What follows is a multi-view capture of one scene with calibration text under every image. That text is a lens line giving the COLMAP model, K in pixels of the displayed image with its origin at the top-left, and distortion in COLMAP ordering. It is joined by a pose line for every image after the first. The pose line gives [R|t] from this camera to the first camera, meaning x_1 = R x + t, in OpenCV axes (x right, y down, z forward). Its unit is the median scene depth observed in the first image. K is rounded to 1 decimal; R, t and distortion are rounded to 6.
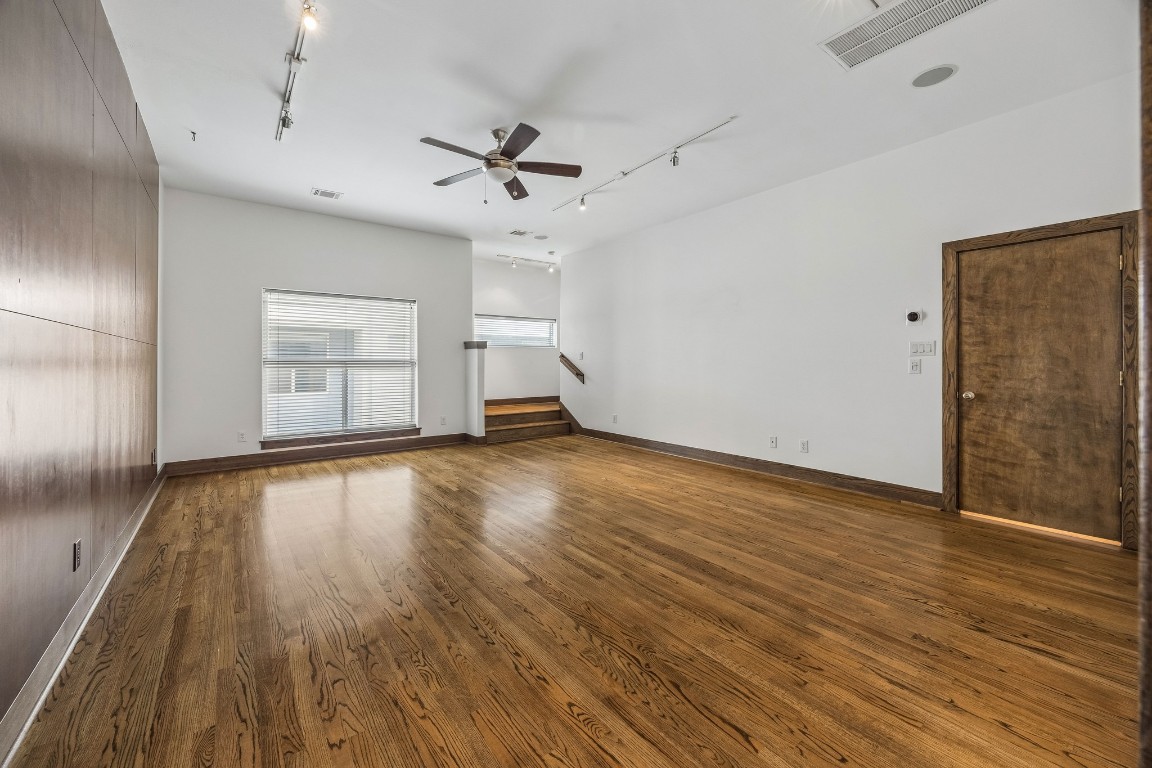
lens RADIAL K [[440.4, 0, 566.5], [0, 440.4, 363.7], [0, 0, 1]] dist [-0.002345, 0.000965]
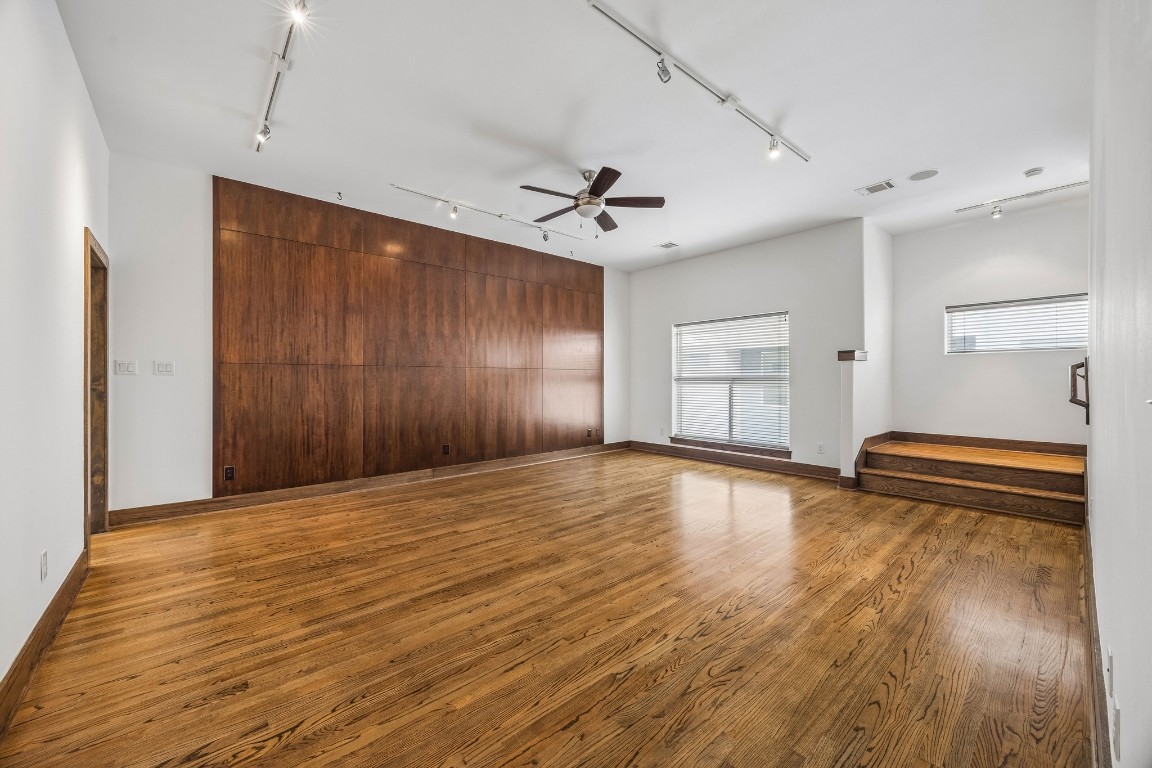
lens RADIAL K [[440.4, 0, 577.3], [0, 440.4, 379.6], [0, 0, 1]] dist [-0.002345, 0.000965]
pose [[0.089709, -0.000089, -0.995968, 1.281868], [-0.000470, 1.000000, -0.000131, -0.003649], [0.995968, 0.000480, 0.089709, 1.168569]]
